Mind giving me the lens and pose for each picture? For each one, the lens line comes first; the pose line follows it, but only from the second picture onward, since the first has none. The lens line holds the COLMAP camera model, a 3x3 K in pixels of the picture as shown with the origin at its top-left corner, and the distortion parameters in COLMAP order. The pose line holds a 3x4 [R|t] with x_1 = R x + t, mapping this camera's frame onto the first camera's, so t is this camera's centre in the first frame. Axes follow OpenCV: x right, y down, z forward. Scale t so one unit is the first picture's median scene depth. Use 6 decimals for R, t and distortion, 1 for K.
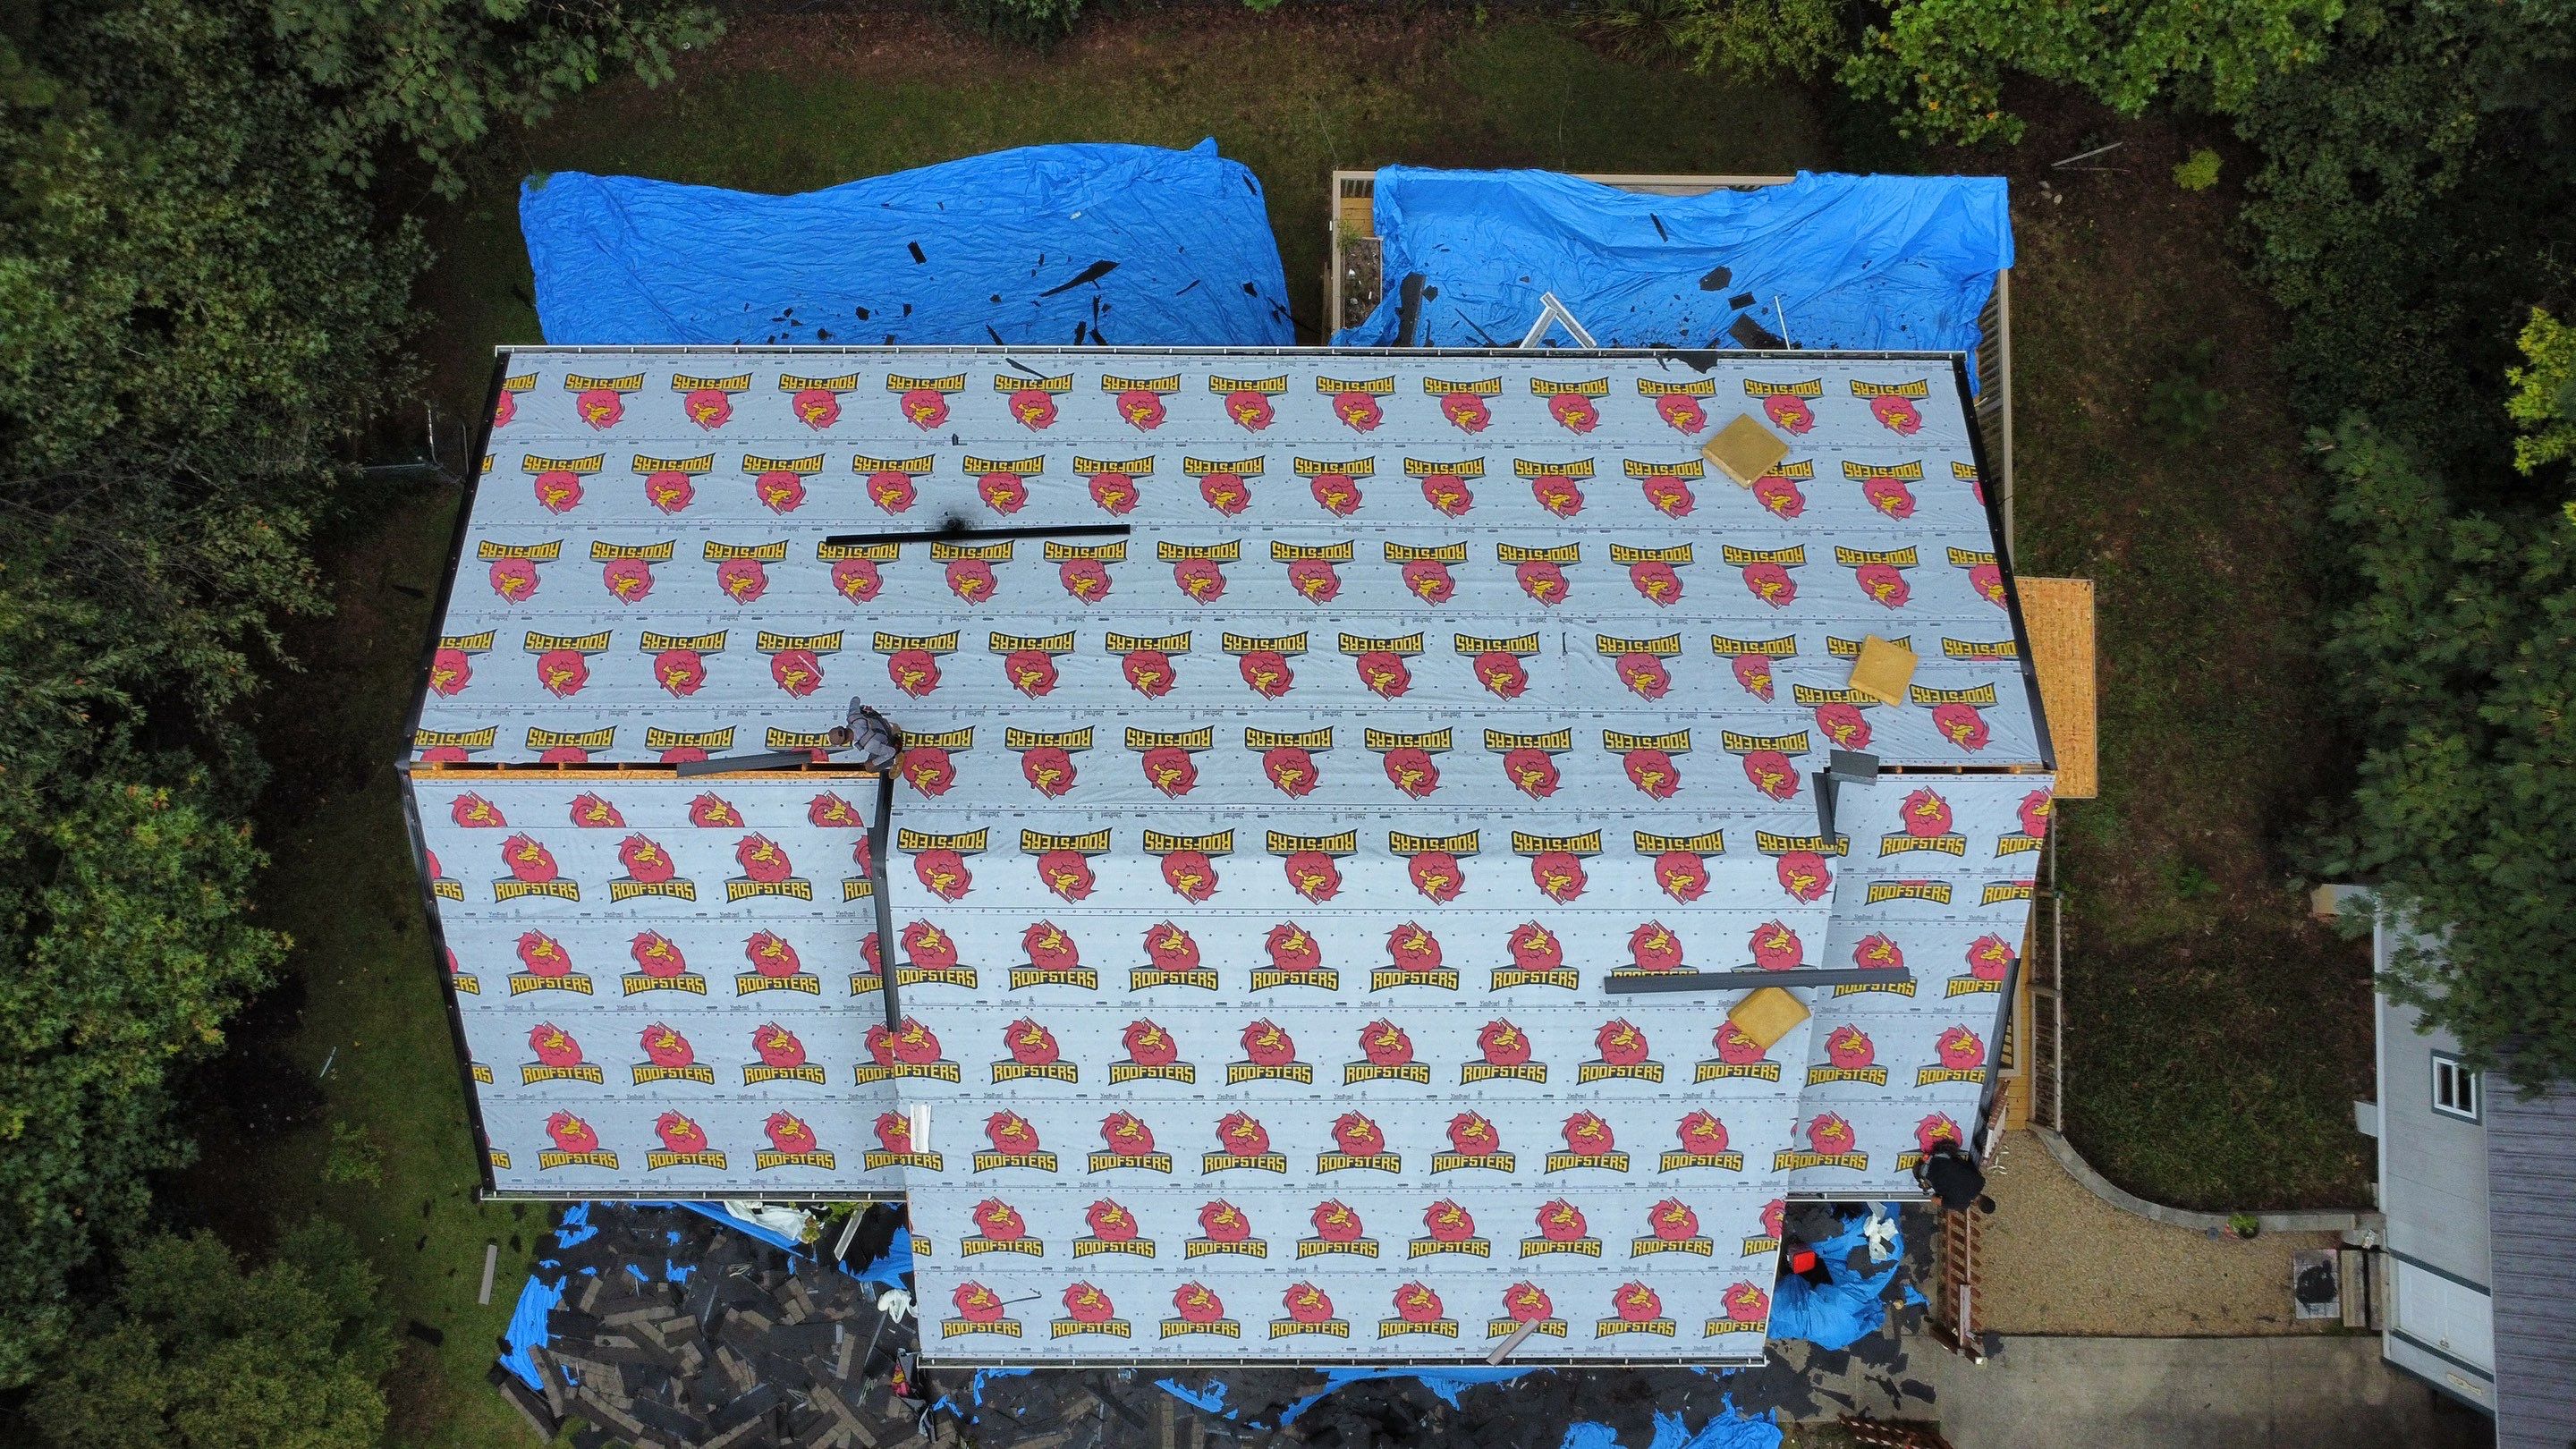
lens RADIAL K [[1944.0, 0, 1288.0], [0, 1944.0, 724.5], [0, 0, 1]] dist [-0.000696, -0.003852]
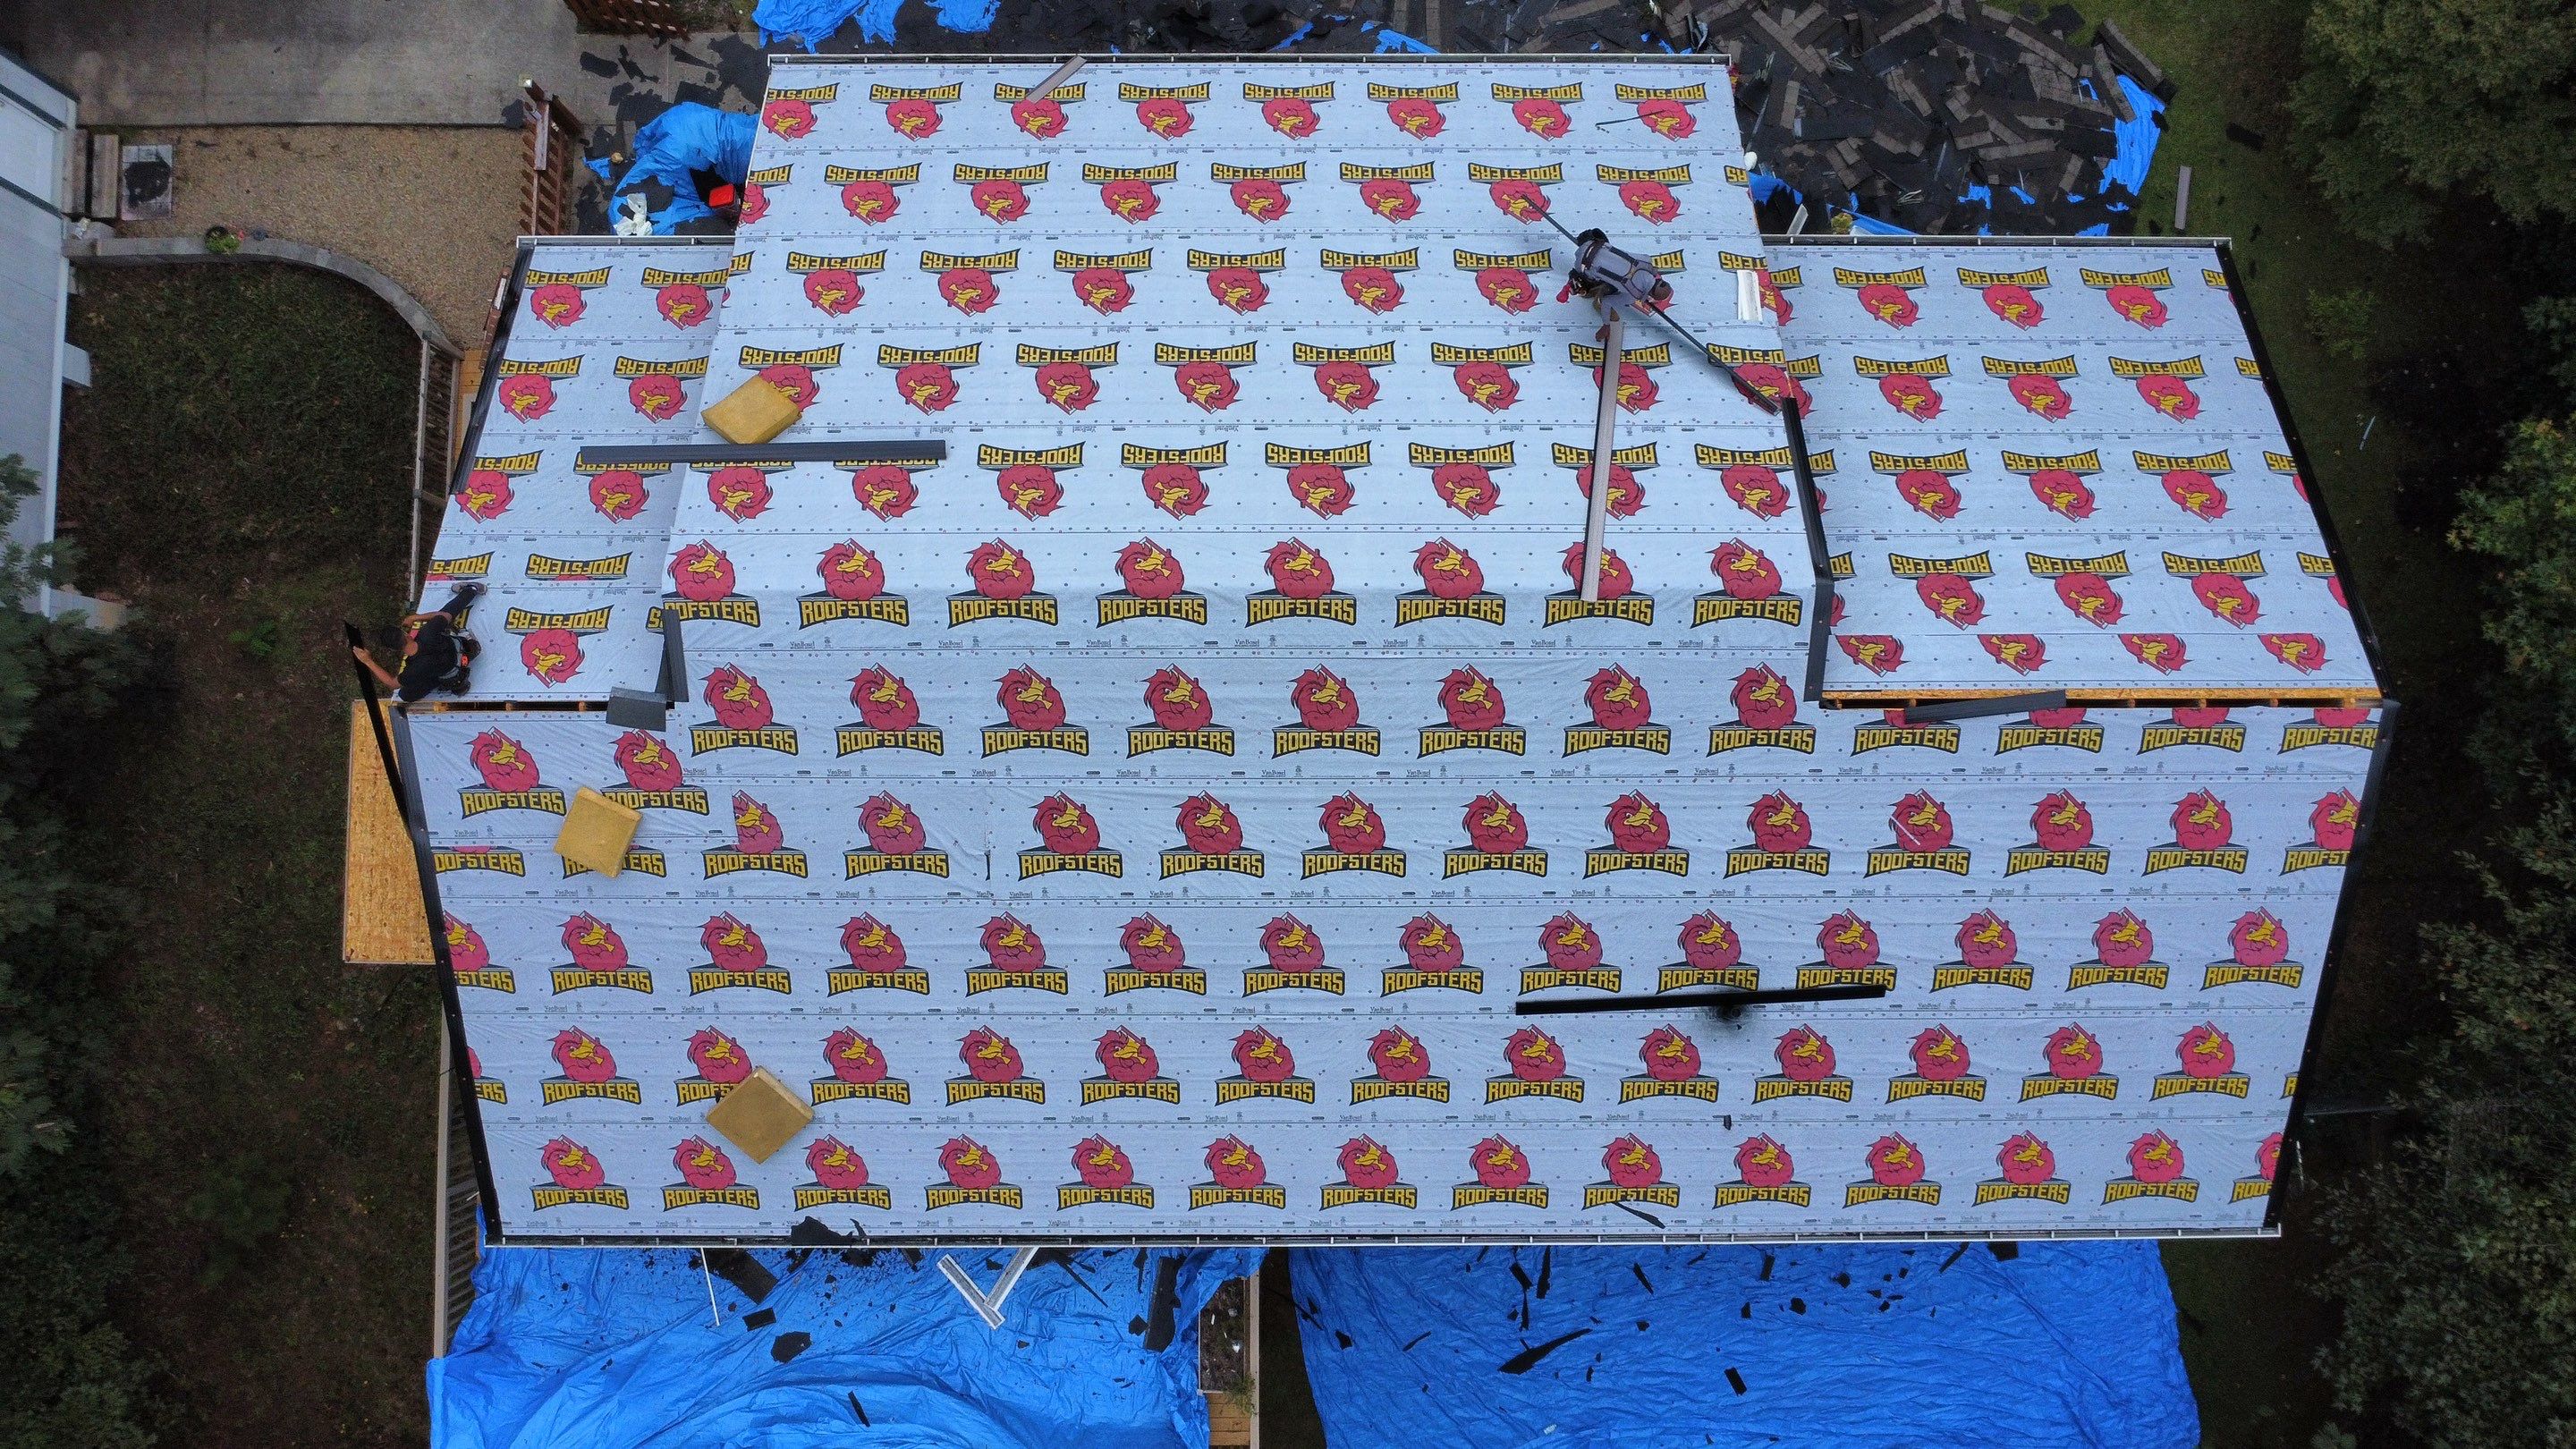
lens RADIAL K [[1890.1, 0, 1259.7], [0, 1890.1, 721.1], [0, 0, 1]] dist [-0.010463, -0.005730]
pose [[-0.999828, 0.002304, -0.018393, 0.041120], [-0.004698, -0.991348, 0.131173, -0.083728], [-0.017932, 0.131236, 0.991189, 0.195938]]
